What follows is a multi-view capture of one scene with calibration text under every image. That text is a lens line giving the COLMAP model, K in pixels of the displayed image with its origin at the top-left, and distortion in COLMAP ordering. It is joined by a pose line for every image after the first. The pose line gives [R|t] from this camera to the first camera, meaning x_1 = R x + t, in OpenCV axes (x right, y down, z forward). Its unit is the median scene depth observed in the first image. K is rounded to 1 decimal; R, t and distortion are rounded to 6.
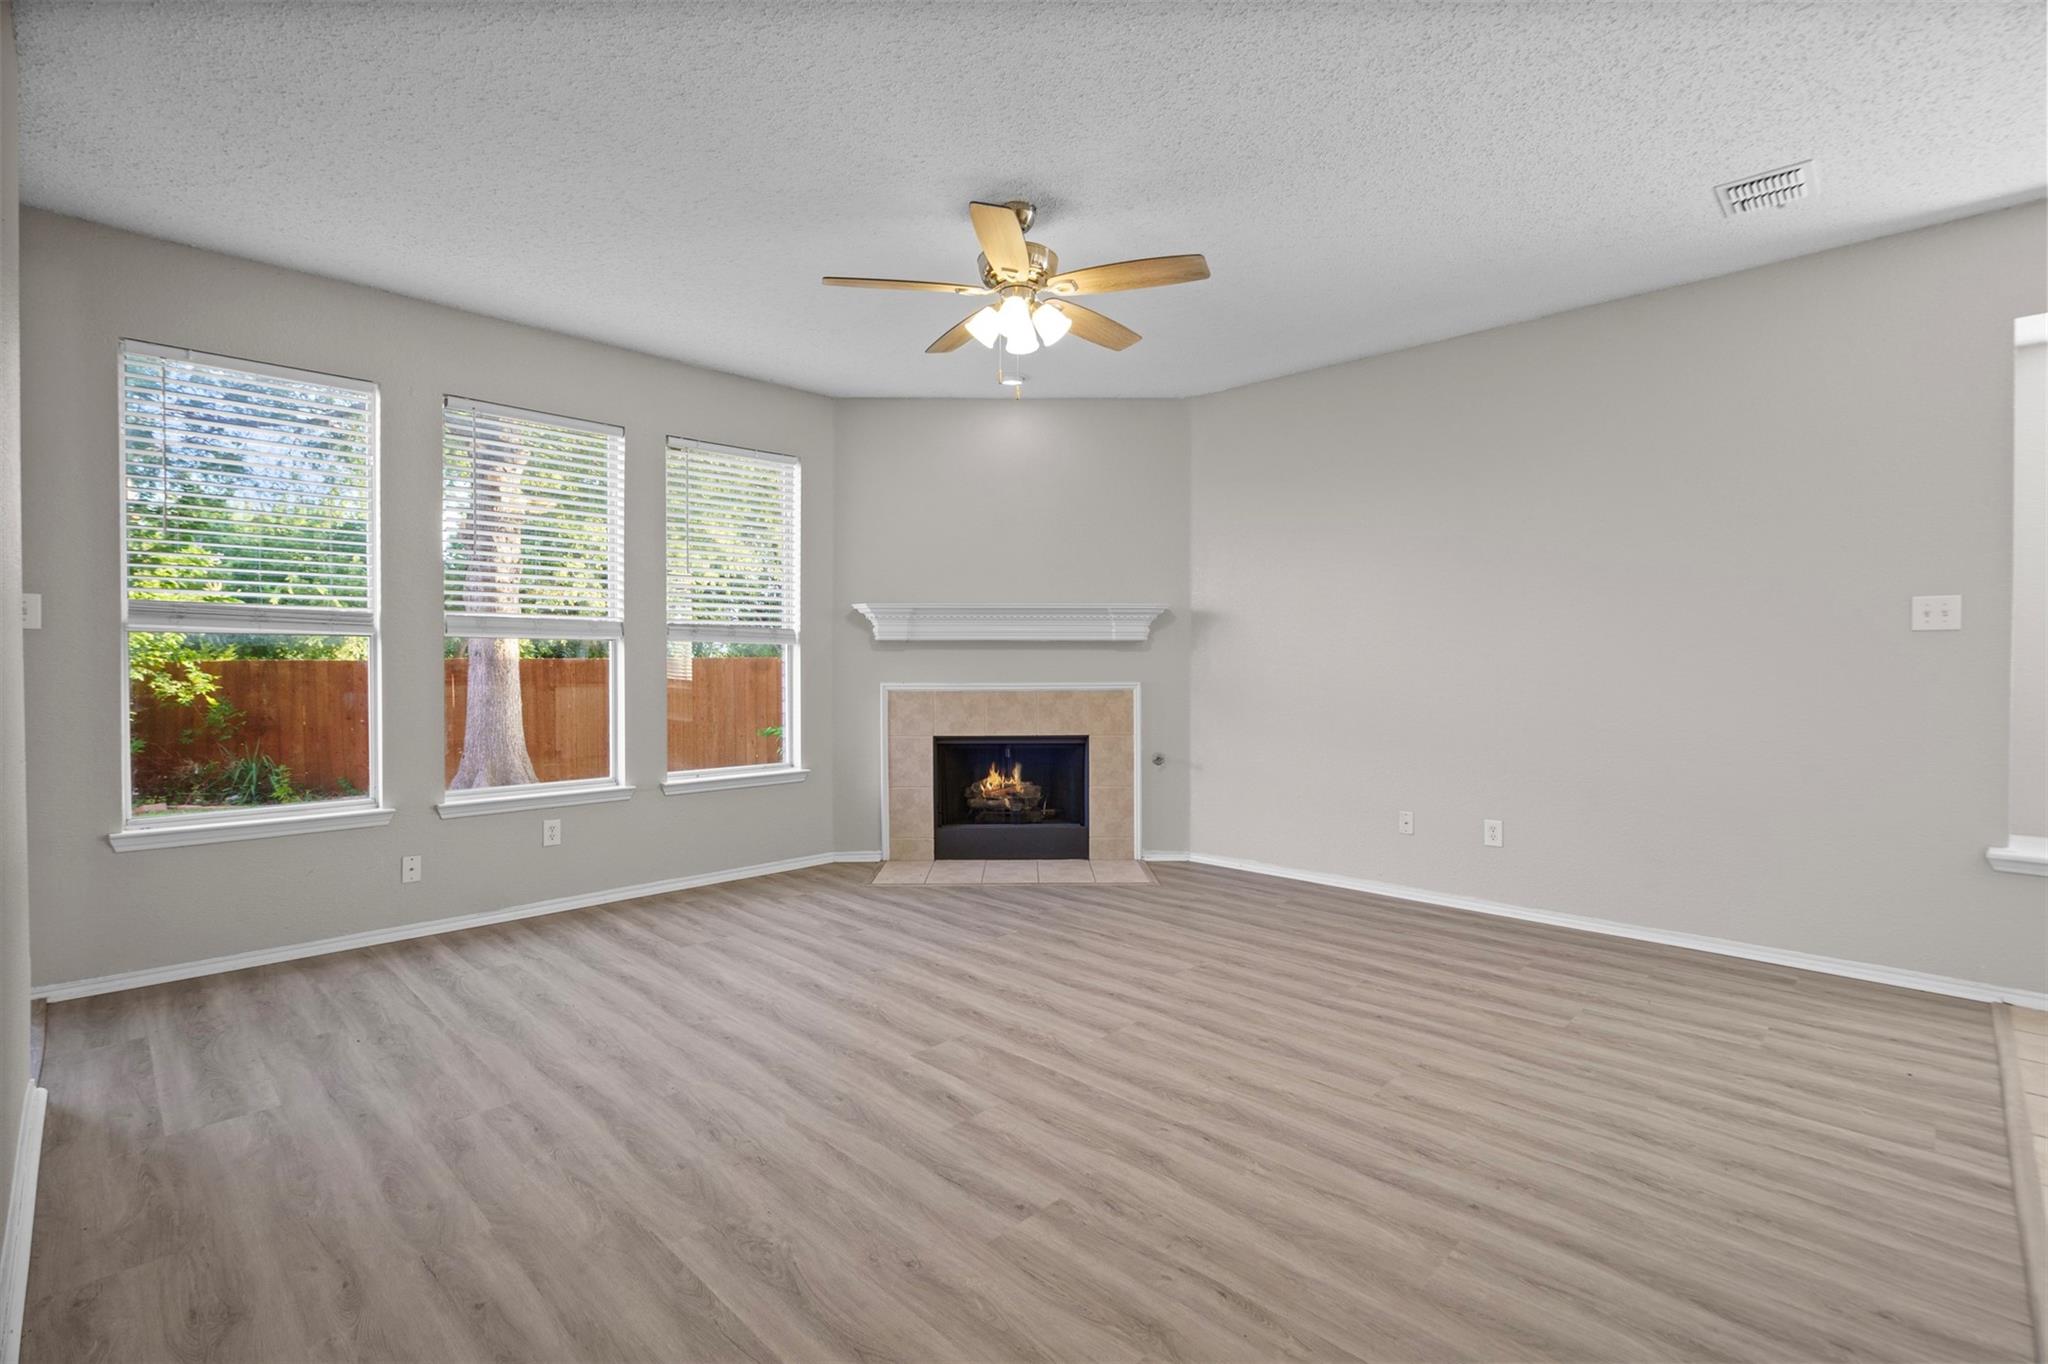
lens RADIAL K [[934.4, 0, 1023.0], [0, 934.4, 674.1], [0, 0, 1]] dist [0.000793, 0.000297]
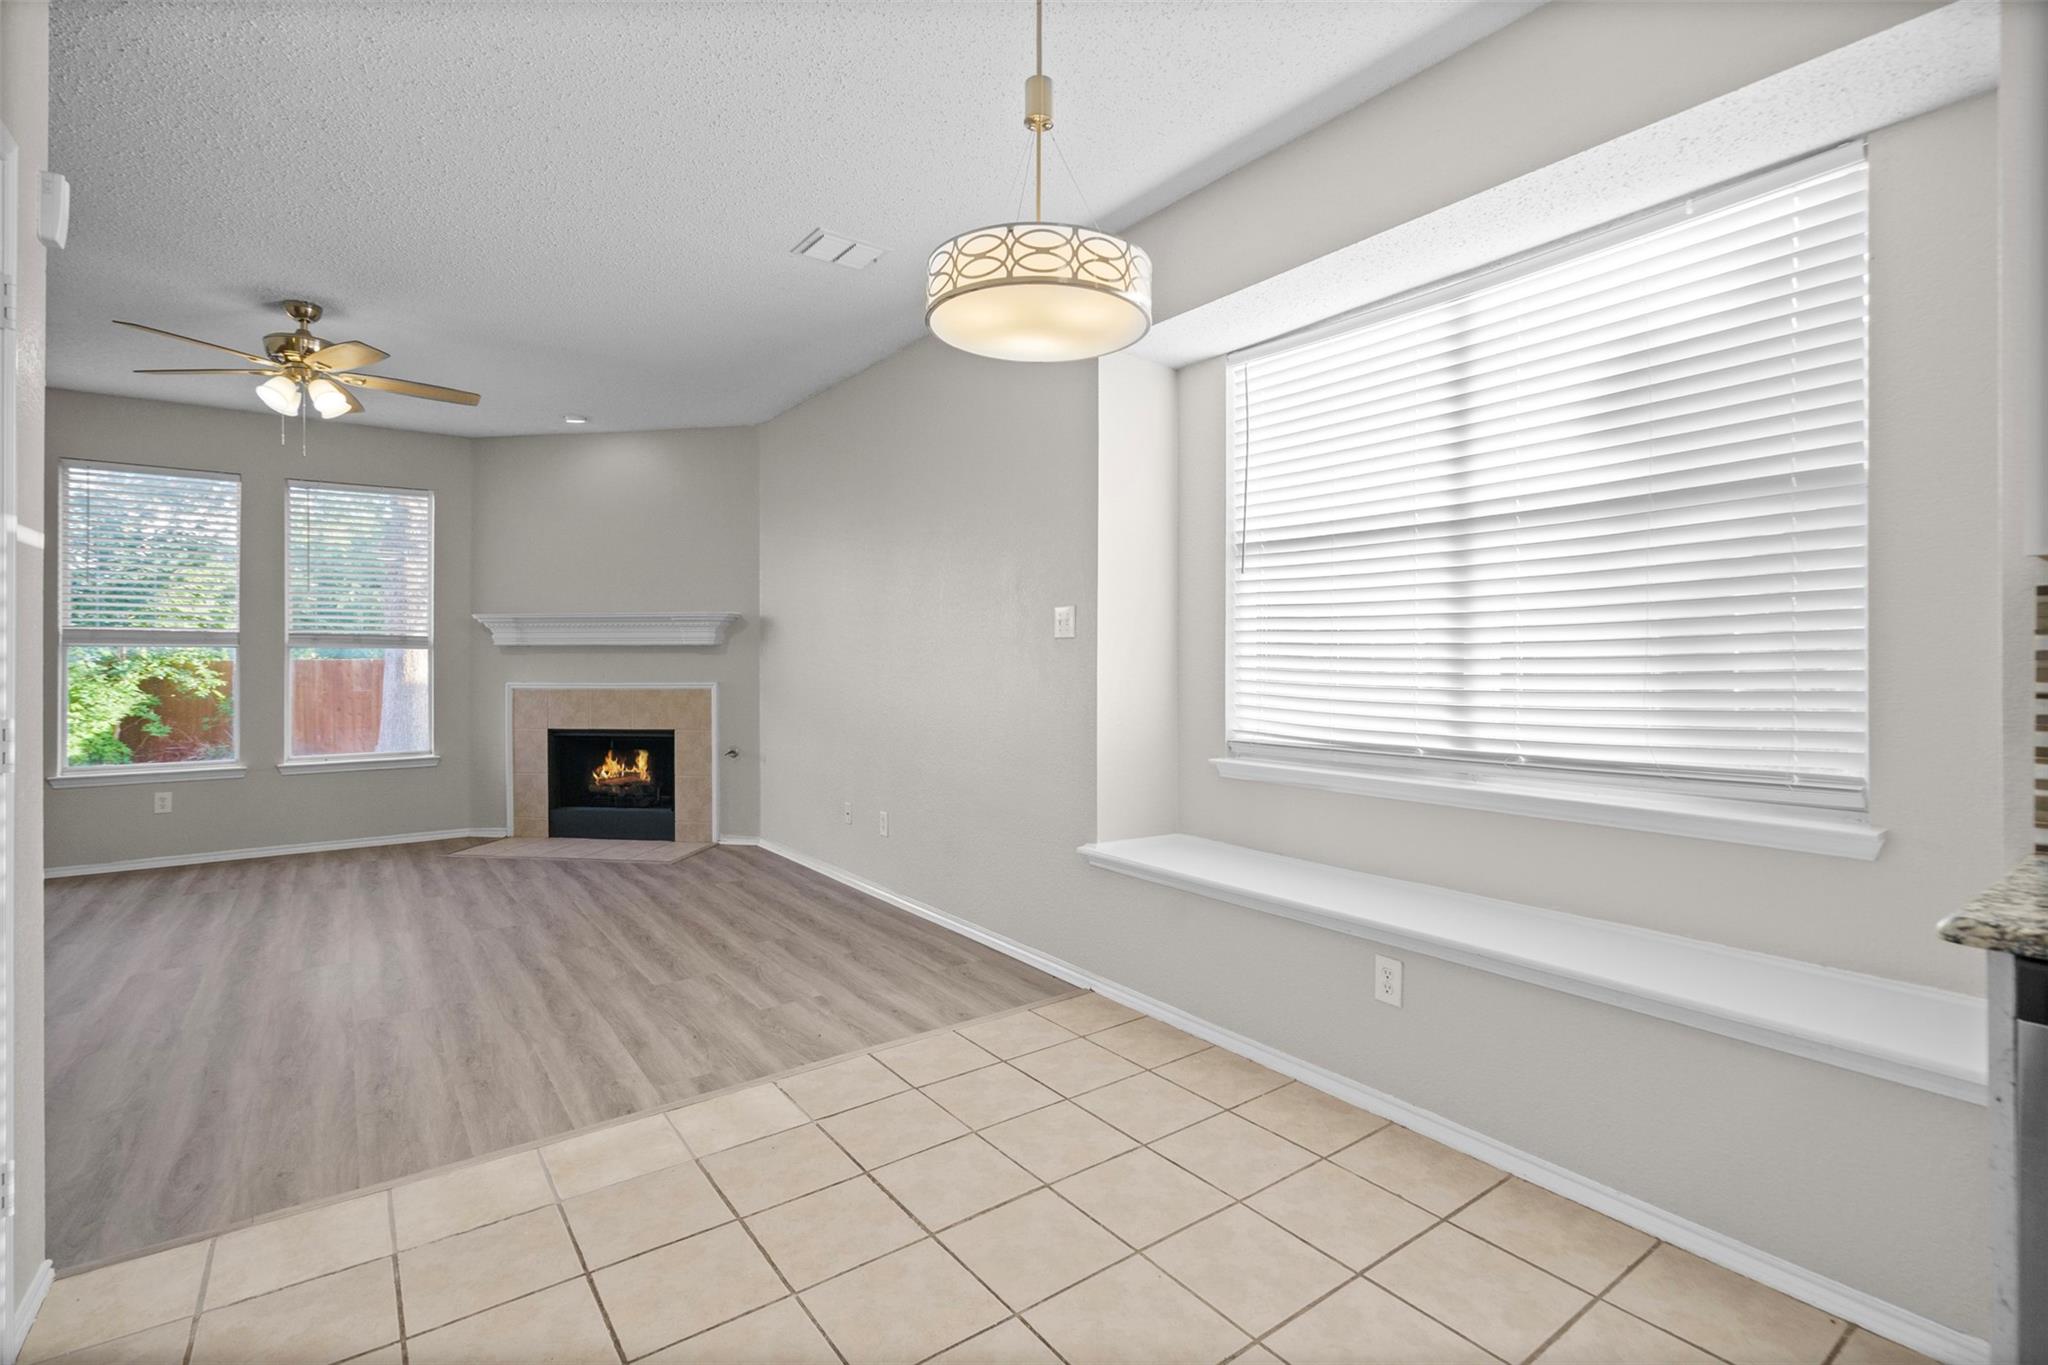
lens RADIAL K [[934.4, 0, 990.6], [0, 934.4, 664.2], [0, 0, 1]] dist [0.000793, 0.000297]
pose [[0.986448, 0.000081, -0.164077, 0.981933], [-0.001179, 0.999978, -0.006596, -0.009222], [0.164073, 0.006700, 0.986426, -0.060387]]
